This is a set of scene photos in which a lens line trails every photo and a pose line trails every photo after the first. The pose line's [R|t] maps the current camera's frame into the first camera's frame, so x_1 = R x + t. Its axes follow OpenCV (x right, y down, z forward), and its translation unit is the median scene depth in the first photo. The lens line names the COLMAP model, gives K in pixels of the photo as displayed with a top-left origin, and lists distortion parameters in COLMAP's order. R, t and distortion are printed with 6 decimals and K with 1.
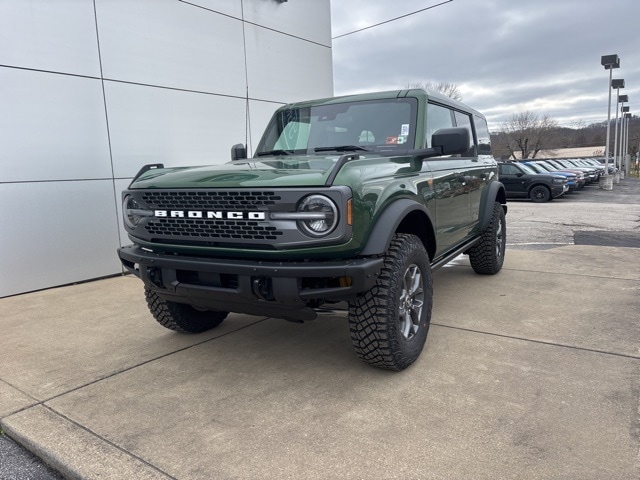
lens RADIAL K [[476.5, 0, 320.0], [0, 476.5, 240.0], [0, 0, 1]] dist [0.059466, -0.060366]
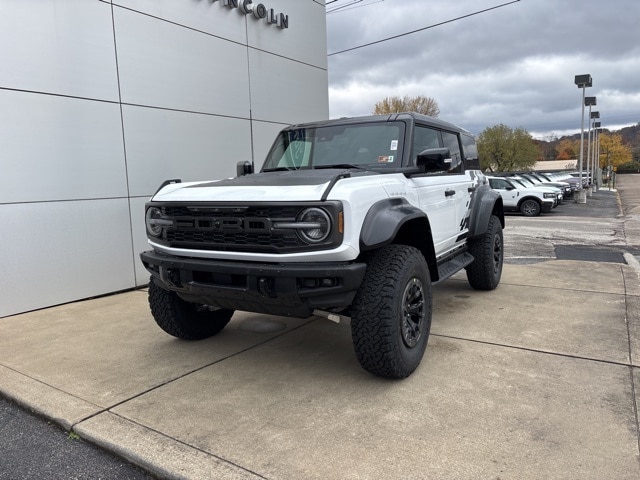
lens RADIAL K [[479.0, 0, 317.0], [0, 479.0, 238.6], [0, 0, 1]] dist [0.030200, -0.004358]
pose [[0.999208, 0.001887, 0.039759, -0.119710], [-0.000981, 0.999739, -0.022808, -0.027478], [-0.039792, 0.022751, 0.998949, -0.118490]]
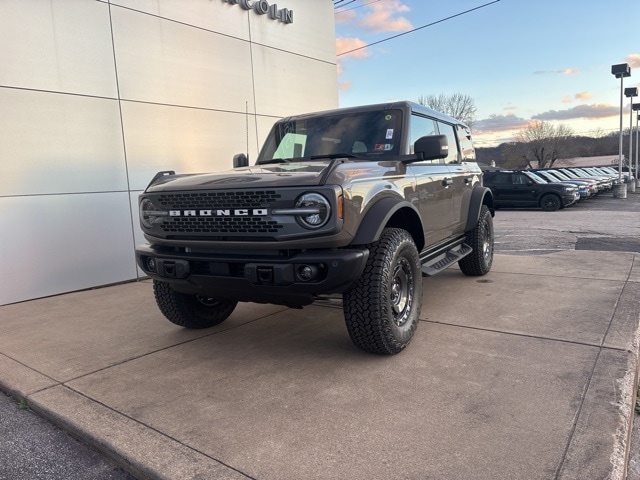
lens RADIAL K [[476.5, 0, 320.0], [0, 476.5, 240.0], [0, 0, 1]] dist [0.059466, -0.060366]
pose [[0.999337, -0.009287, -0.035200, 0.069162], [0.008371, 0.999624, -0.026097, 0.026824], [0.035429, 0.025785, 0.999040, -0.115006]]
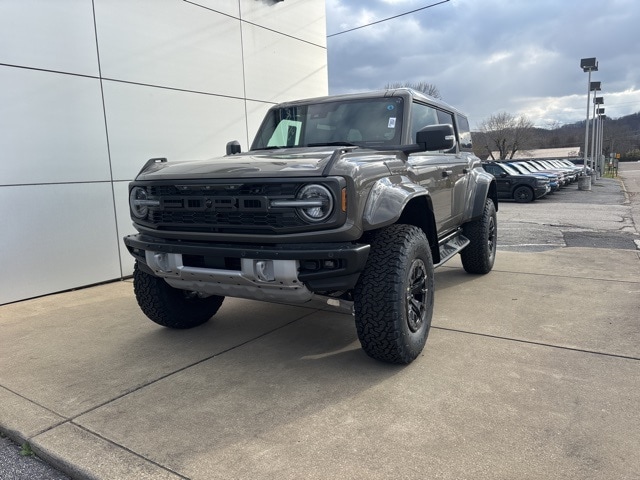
lens RADIAL K [[478.3, 0, 320.0], [0, 478.3, 240.0], [0, 0, 1]] dist [0.058574, -0.060984]
pose [[0.998997, -0.002994, 0.044676, -0.104503], [0.002905, 0.999994, 0.002054, -0.018342], [-0.044682, -0.001922, 0.998999, 0.015040]]
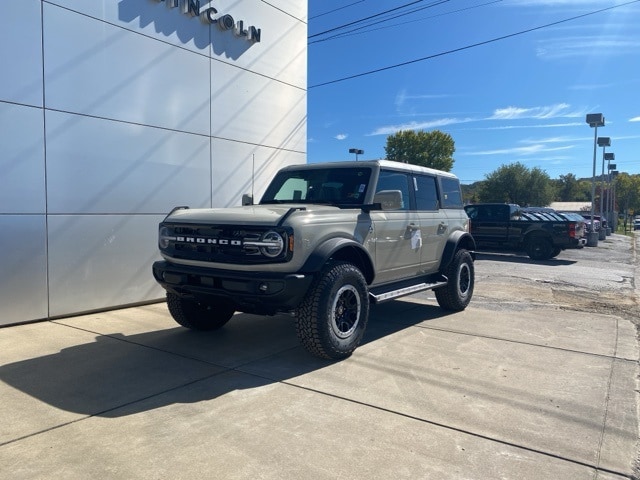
lens RADIAL K [[485.4, 0, 318.0], [0, 485.4, 238.1], [0, 0, 1]] dist [0.008218, -0.001678]
pose [[0.998706, 0.048959, 0.013745, 0.151370], [-0.047574, 0.995025, -0.087529, -0.049172], [-0.017962, 0.086762, 0.996067, 0.136636]]
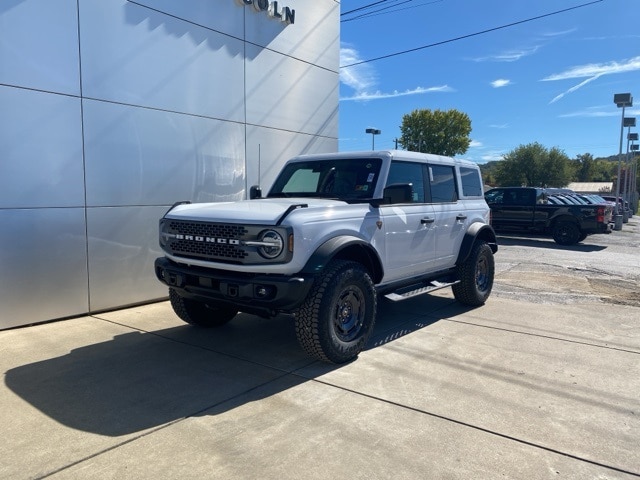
lens RADIAL K [[485.4, 0, 323.1], [0, 485.4, 238.6], [0, 0, 1]] dist [0.004412, 0.003904]
pose [[0.998735, 0.050260, 0.001396, 0.024819], [-0.050148, 0.997751, -0.044480, -0.099619], [-0.003628, 0.044354, 0.999009, 0.193257]]
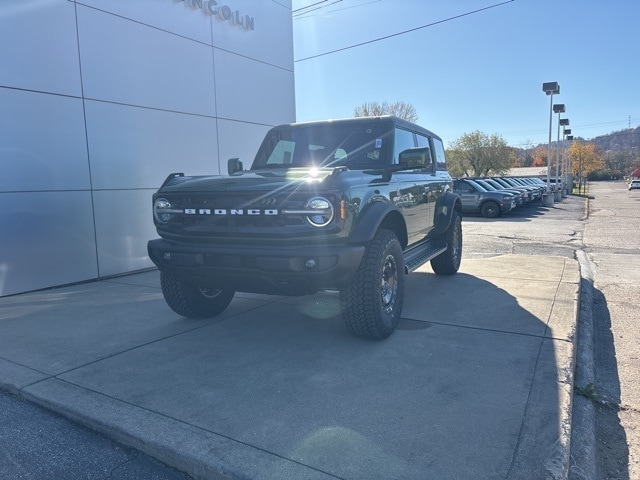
lens RADIAL K [[479.6, 0, 314.0], [0, 479.6, 241.4], [0, 0, 1]] dist [0.027040, -0.004355]
pose [[0.997331, 0.004132, 0.072894, -0.023084], [-0.002068, 0.999596, -0.028362, 0.032377], [-0.072982, 0.028135, 0.996936, -0.207706]]
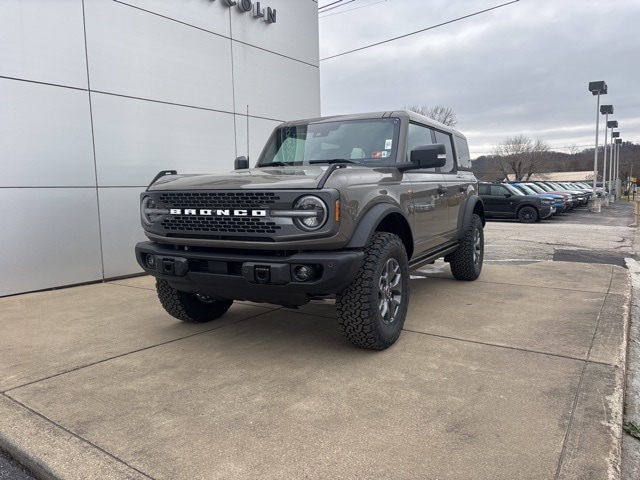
lens RADIAL K [[476.5, 0, 320.0], [0, 476.5, 240.0], [0, 0, 1]] dist [0.059466, -0.060366]
pose [[0.999827, 0.016958, 0.007592, 0.076520], [-0.016637, 0.999040, -0.040536, 0.036302], [-0.008272, 0.040402, 0.999149, -0.042414]]
